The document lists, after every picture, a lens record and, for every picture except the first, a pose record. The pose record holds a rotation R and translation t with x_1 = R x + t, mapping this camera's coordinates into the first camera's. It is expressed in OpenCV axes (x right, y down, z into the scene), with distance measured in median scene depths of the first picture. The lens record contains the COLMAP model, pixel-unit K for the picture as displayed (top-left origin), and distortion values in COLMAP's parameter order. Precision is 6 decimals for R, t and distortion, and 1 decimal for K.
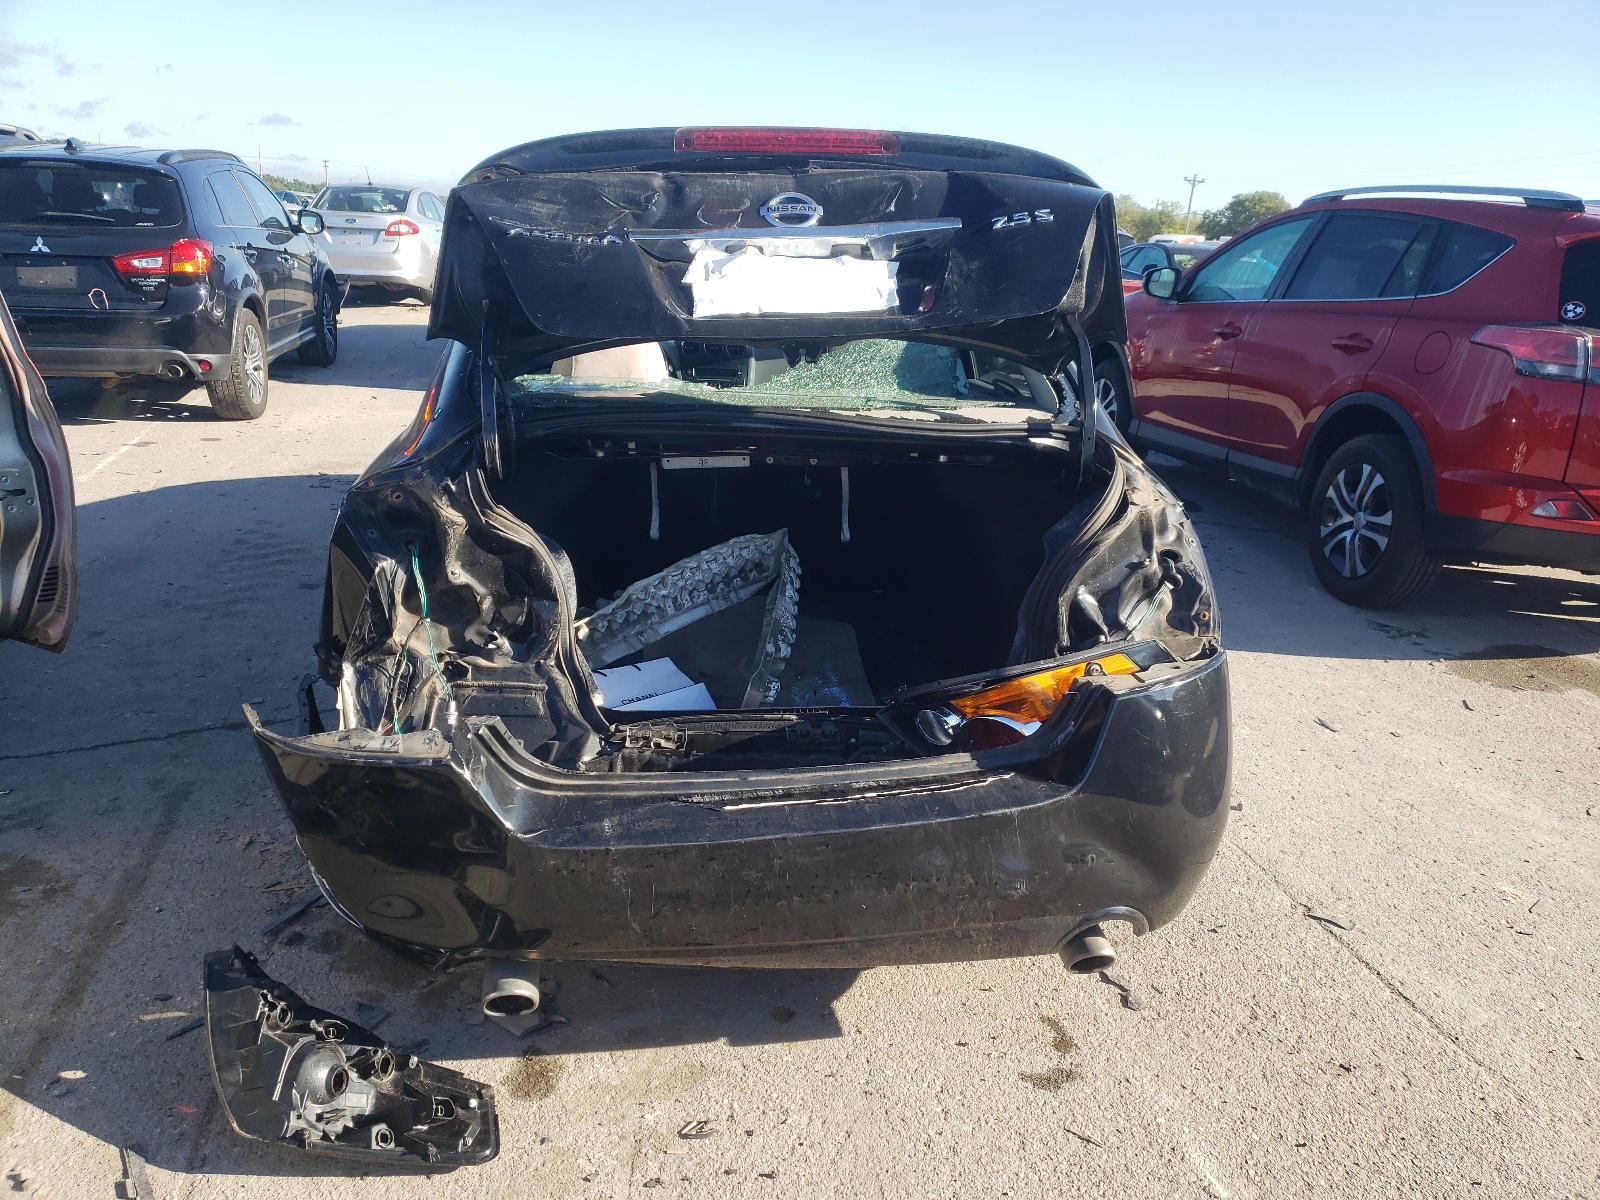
lens RADIAL K [[1215.1, 0, 815.5], [0, 1215.1, 605.4], [0, 0, 1]] dist [0.022819, -0.005273]
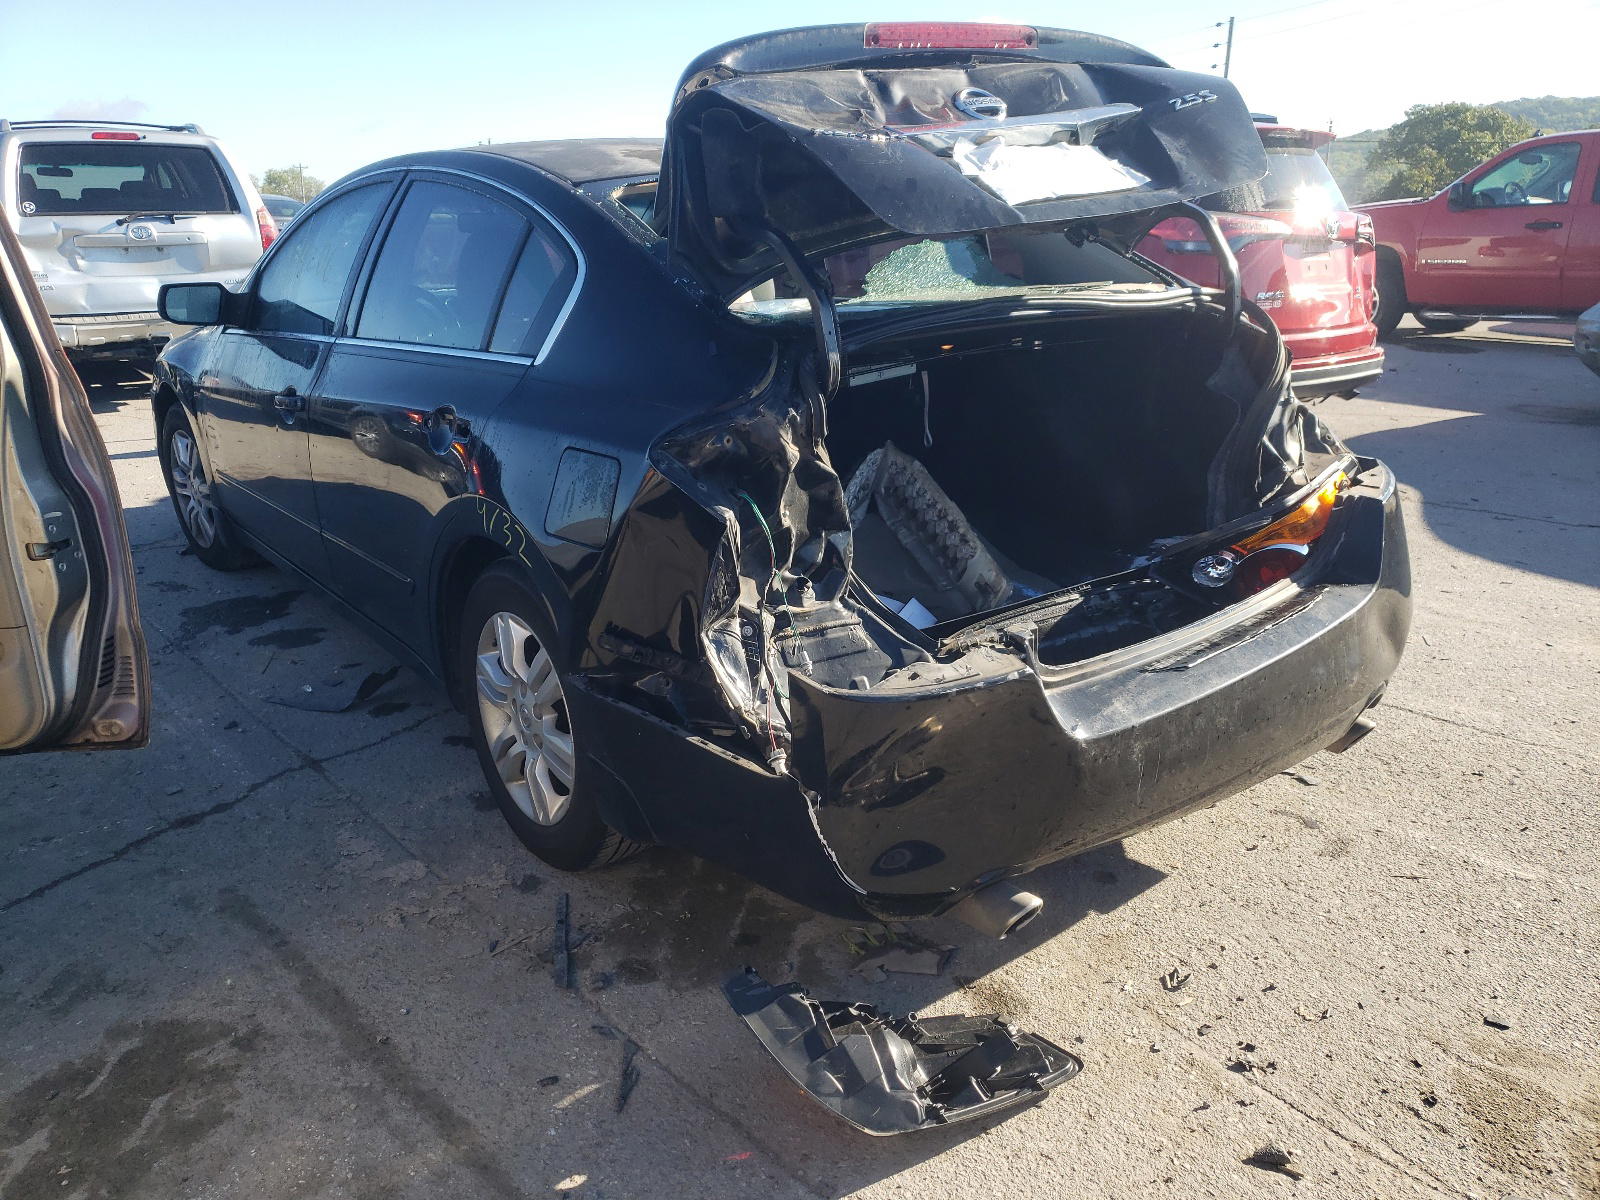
lens RADIAL K [[1215.1, 0, 803.1], [0, 1215.1, 598.7], [0, 0, 1]] dist [0.022819, -0.005273]
pose [[0.878284, -0.212349, 0.428397, -0.669820], [0.202605, 0.976839, 0.068828, -0.023969], [-0.433091, 0.026345, 0.900965, 0.165389]]
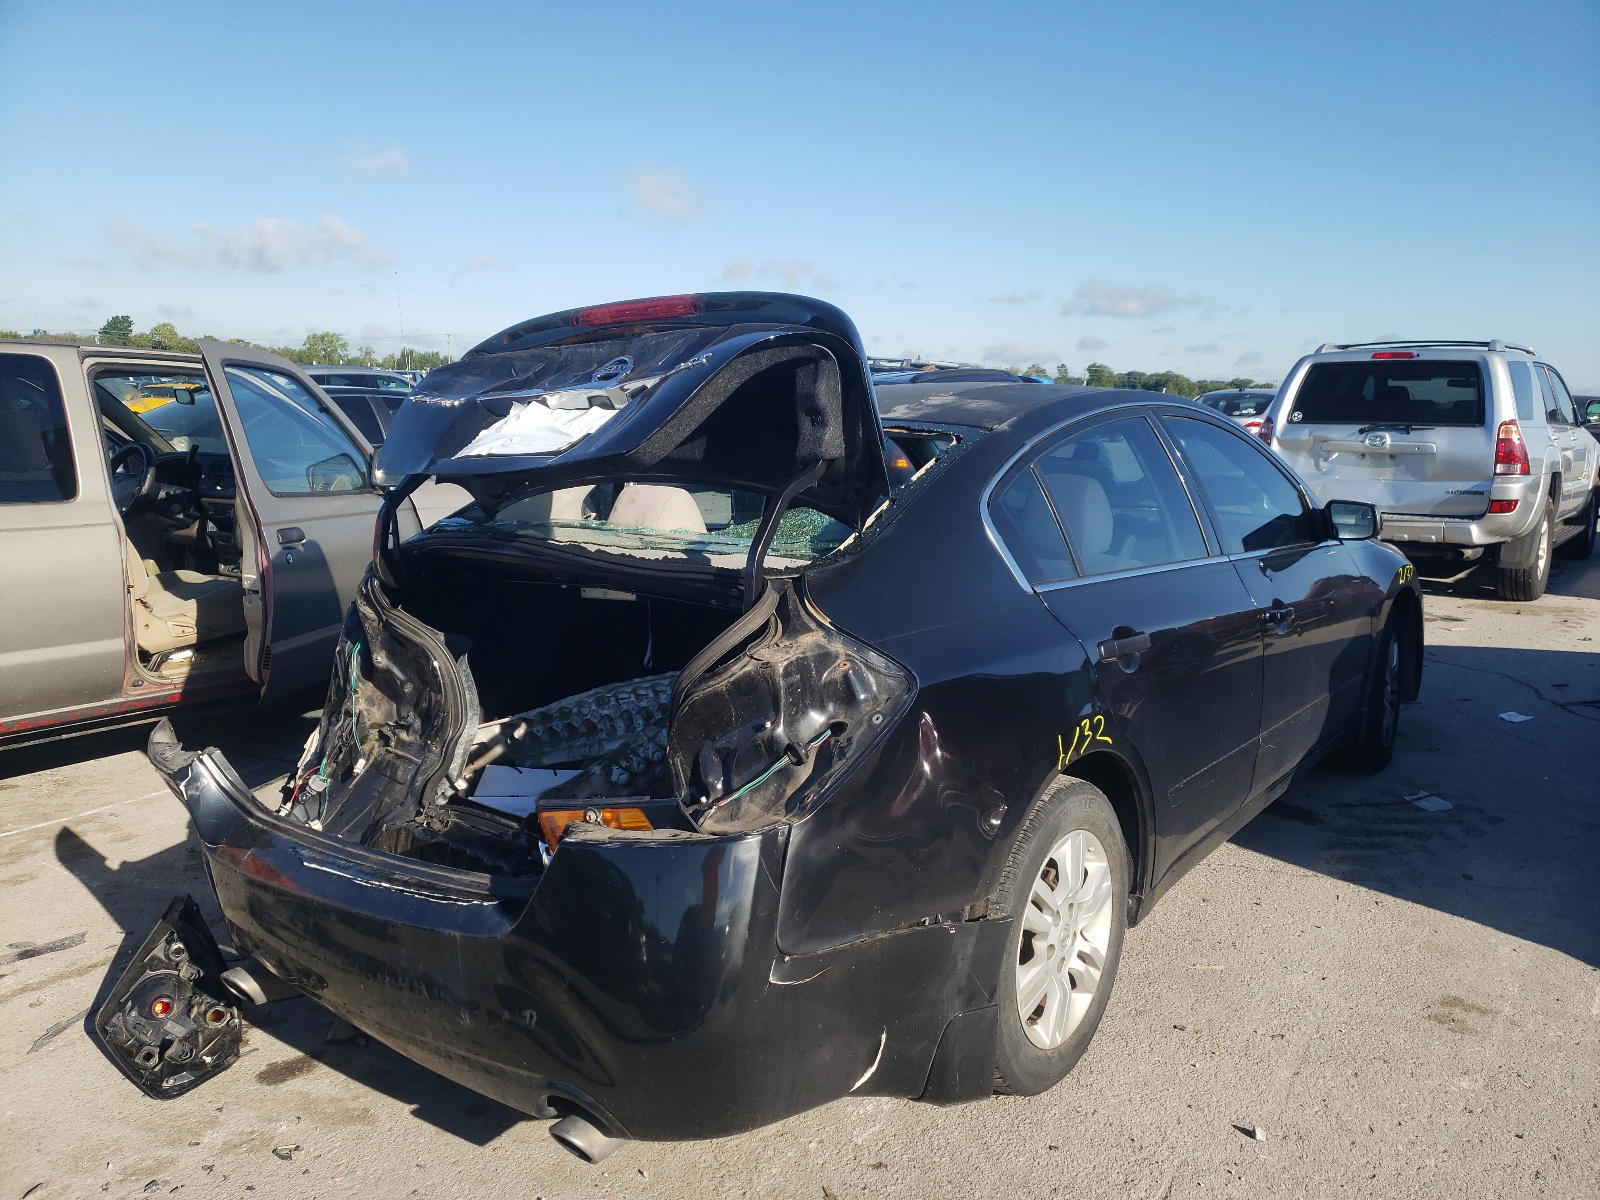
lens RADIAL K [[1215.1, 0, 800.8], [0, 1215.1, 599.8], [0, 0, 1]] dist [0.022819, -0.005273]
pose [[0.722268, 0.065504, -0.688505, 0.900505], [-0.179327, 0.979196, -0.094960, -0.044896], [0.667961, 0.192054, 0.718988, 0.361789]]
